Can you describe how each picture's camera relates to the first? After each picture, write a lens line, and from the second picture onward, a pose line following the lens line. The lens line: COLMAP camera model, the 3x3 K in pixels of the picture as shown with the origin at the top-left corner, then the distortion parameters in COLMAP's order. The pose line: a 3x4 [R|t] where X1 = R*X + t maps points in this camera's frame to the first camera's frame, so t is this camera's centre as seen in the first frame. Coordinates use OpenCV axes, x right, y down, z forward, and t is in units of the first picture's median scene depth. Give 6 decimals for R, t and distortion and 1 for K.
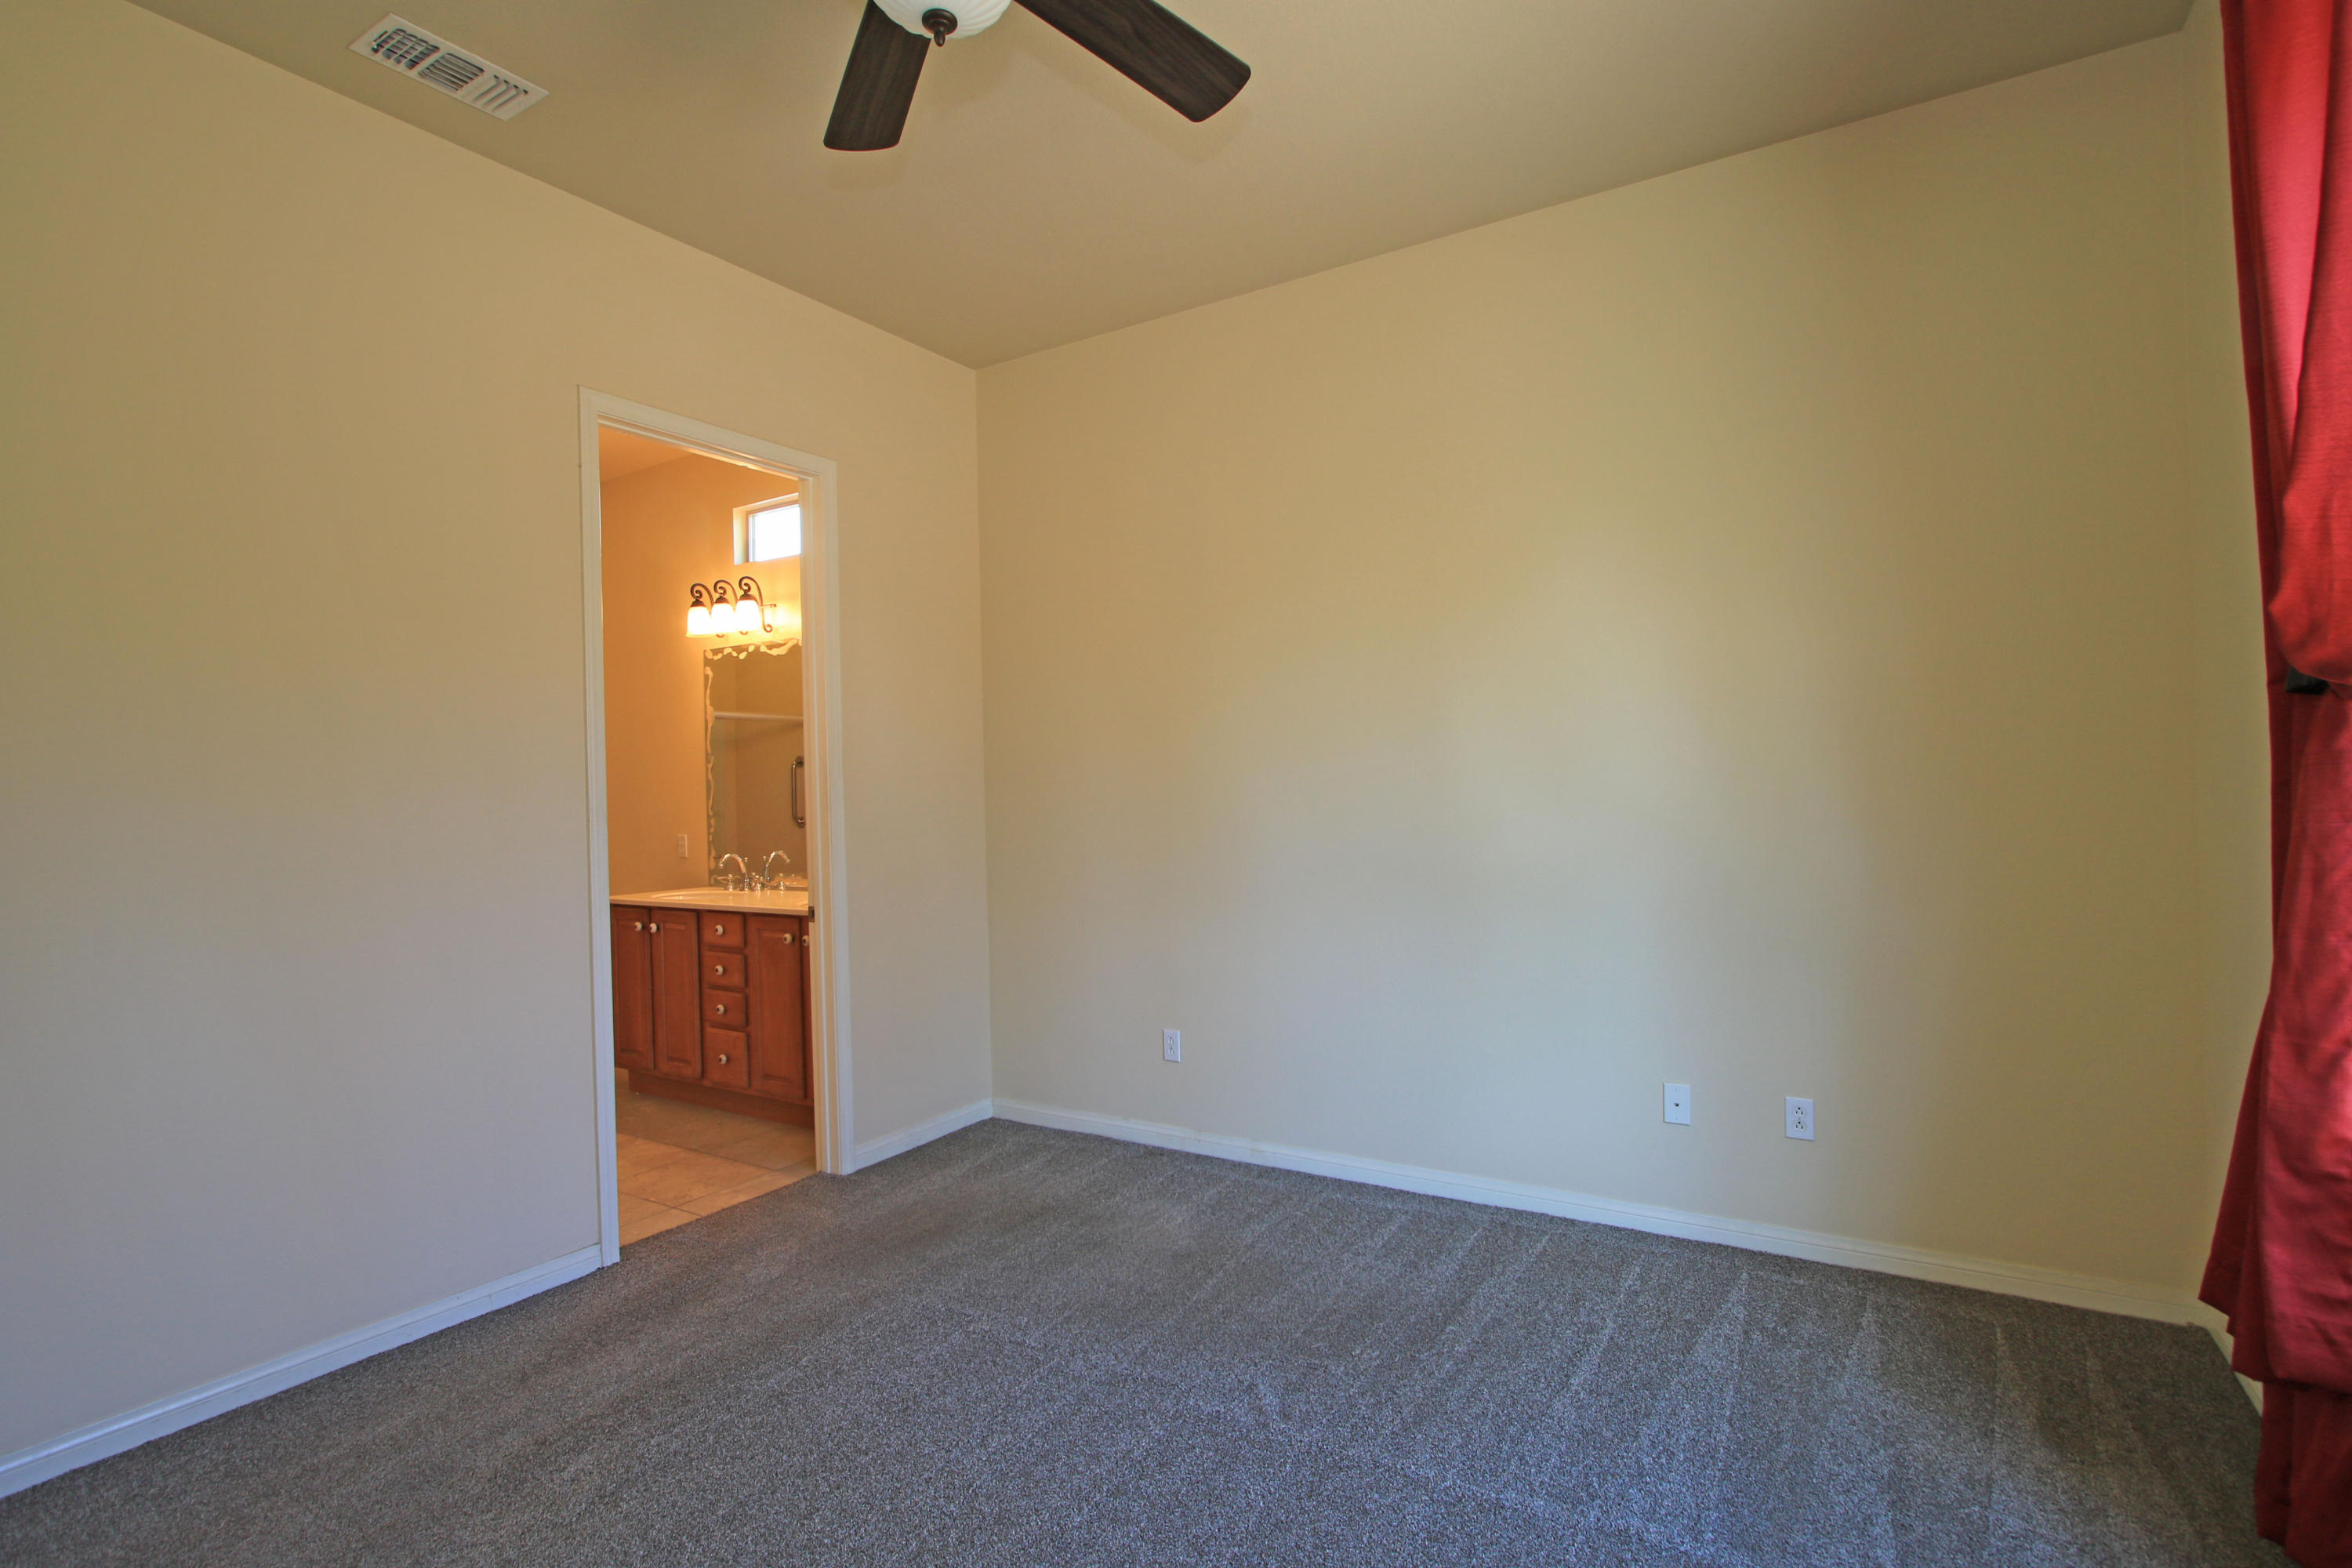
lens RADIAL K [[1143.0, 0, 1191.6], [0, 1143.0, 790.6], [0, 0, 1]] dist [-0.002182, 0.001132]
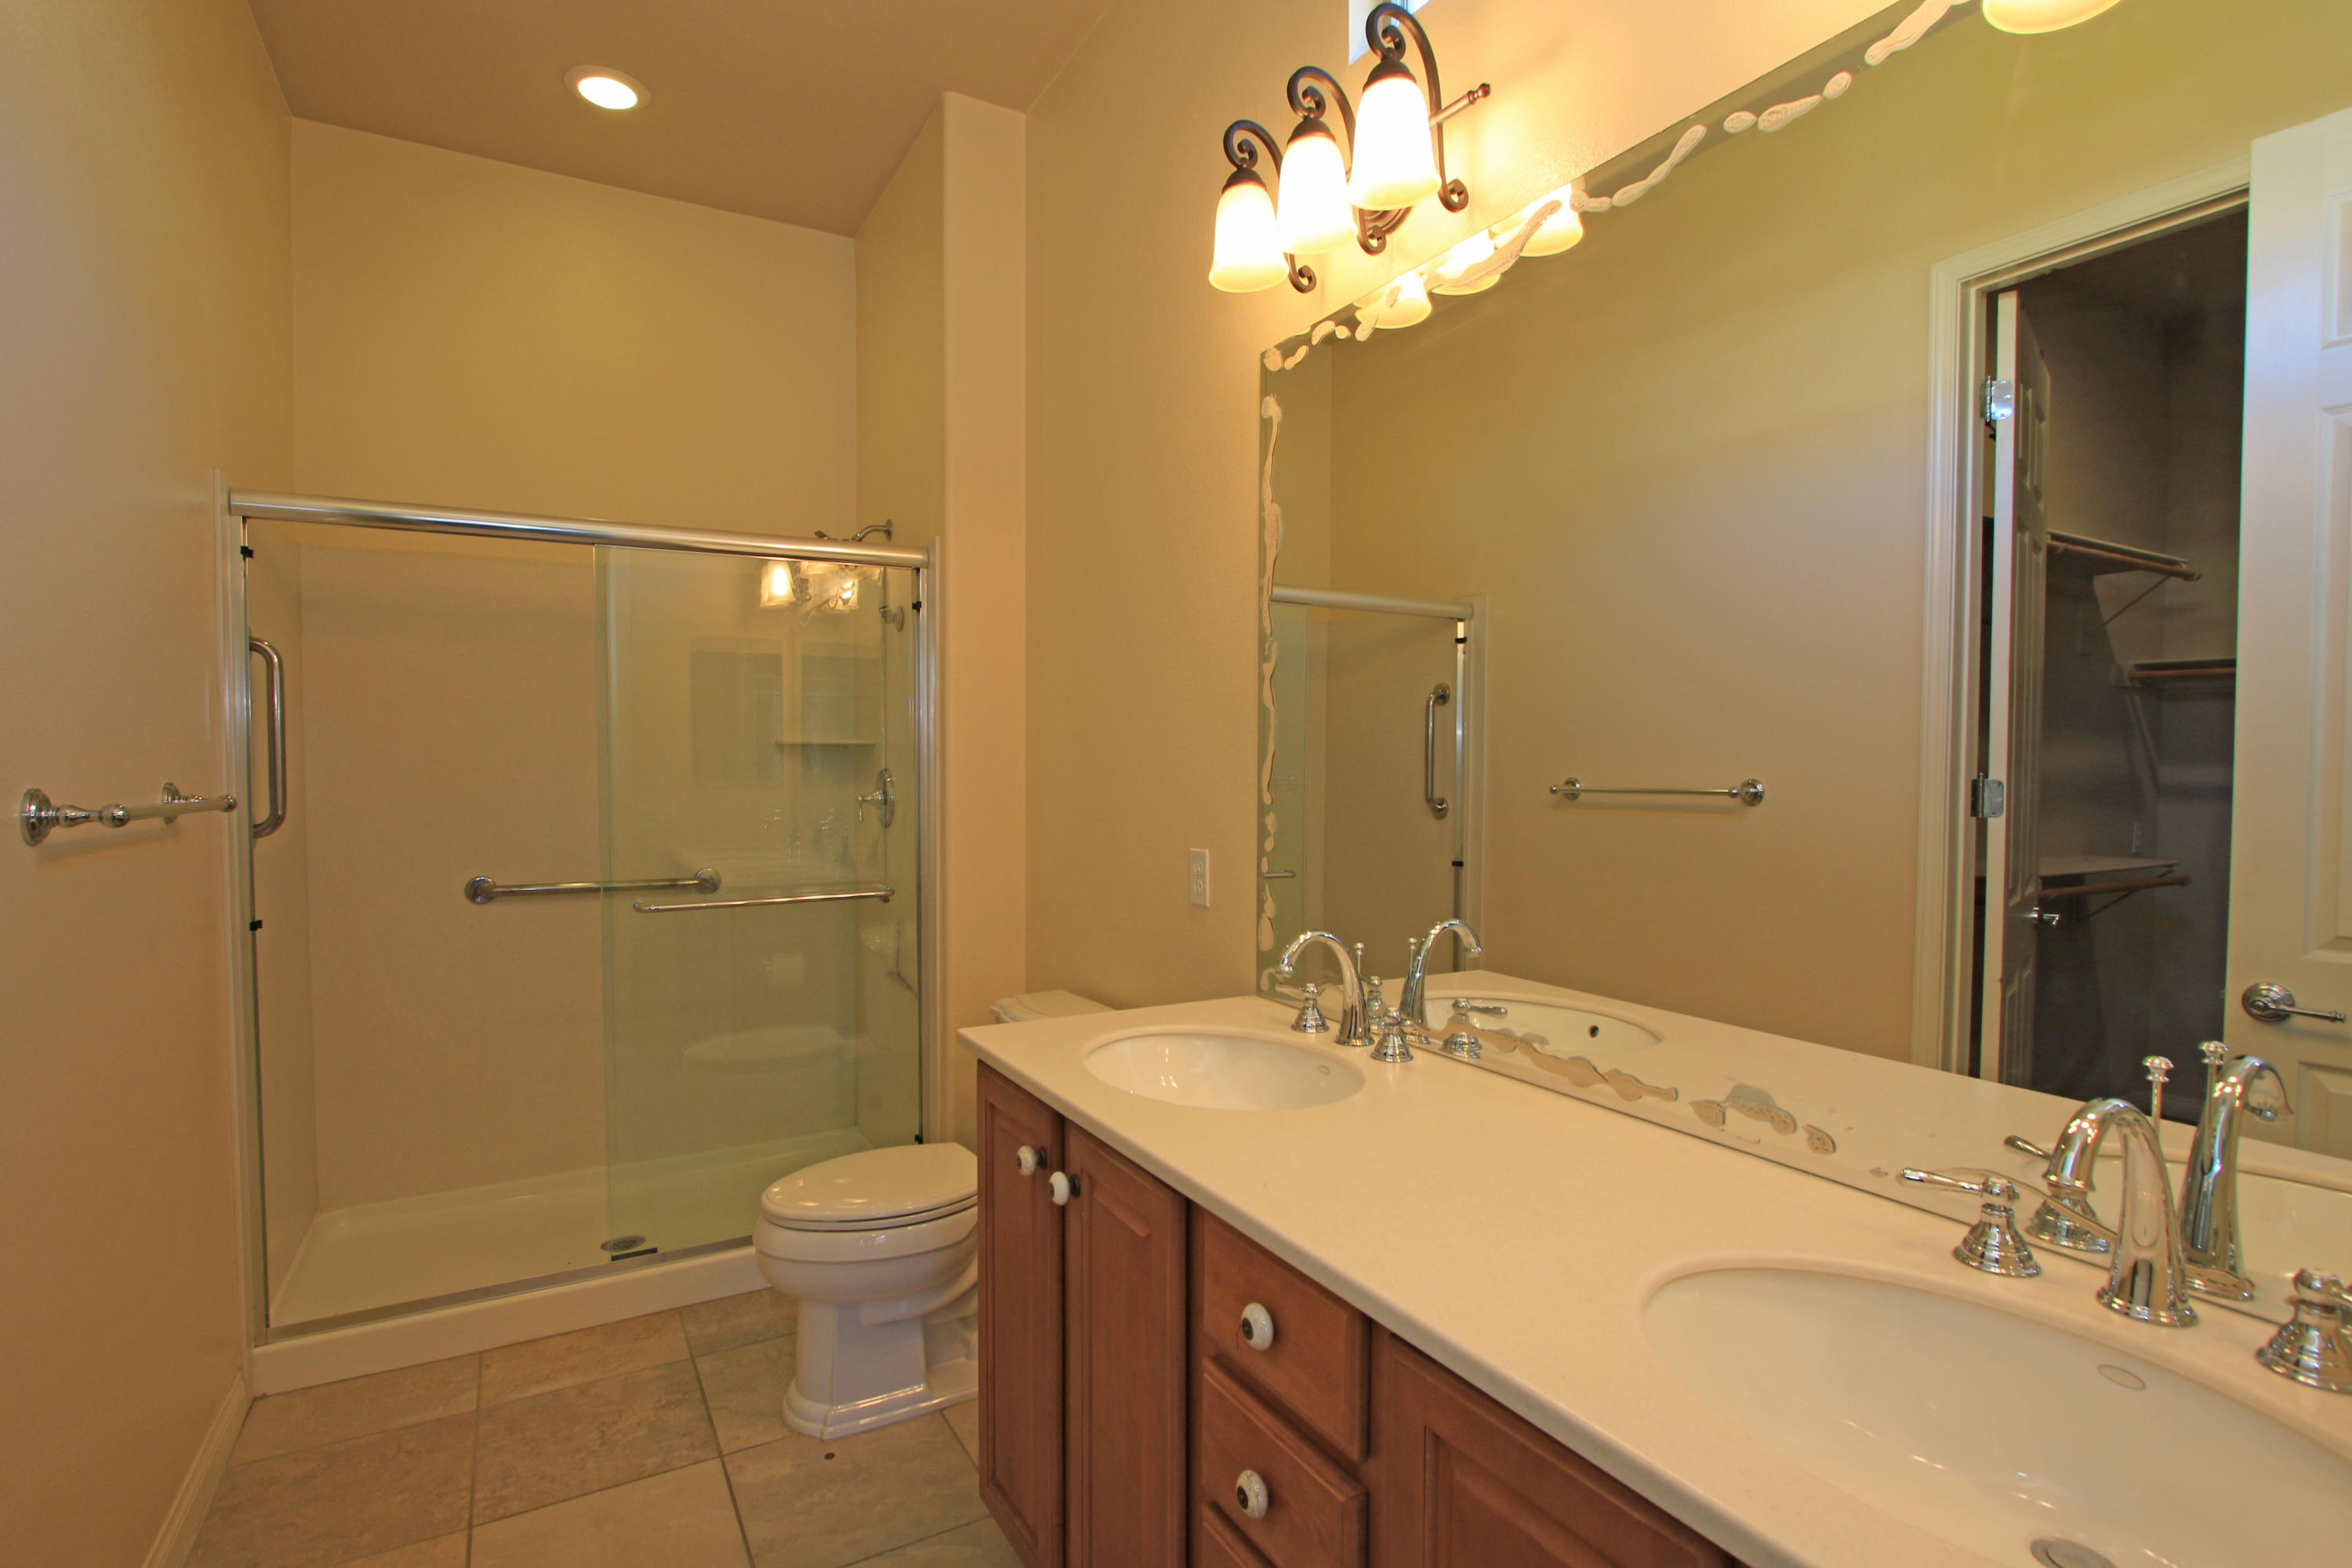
lens RADIAL K [[1143.0, 0, 1191.6], [0, 1143.0, 790.6], [0, 0, 1]] dist [-0.002182, 0.001132]
pose [[0.878855, 0.034001, -0.475877, -0.270451], [-0.020734, 0.999237, 0.033104, 0.006284], [0.476639, -0.019226, 0.878889, 0.672387]]
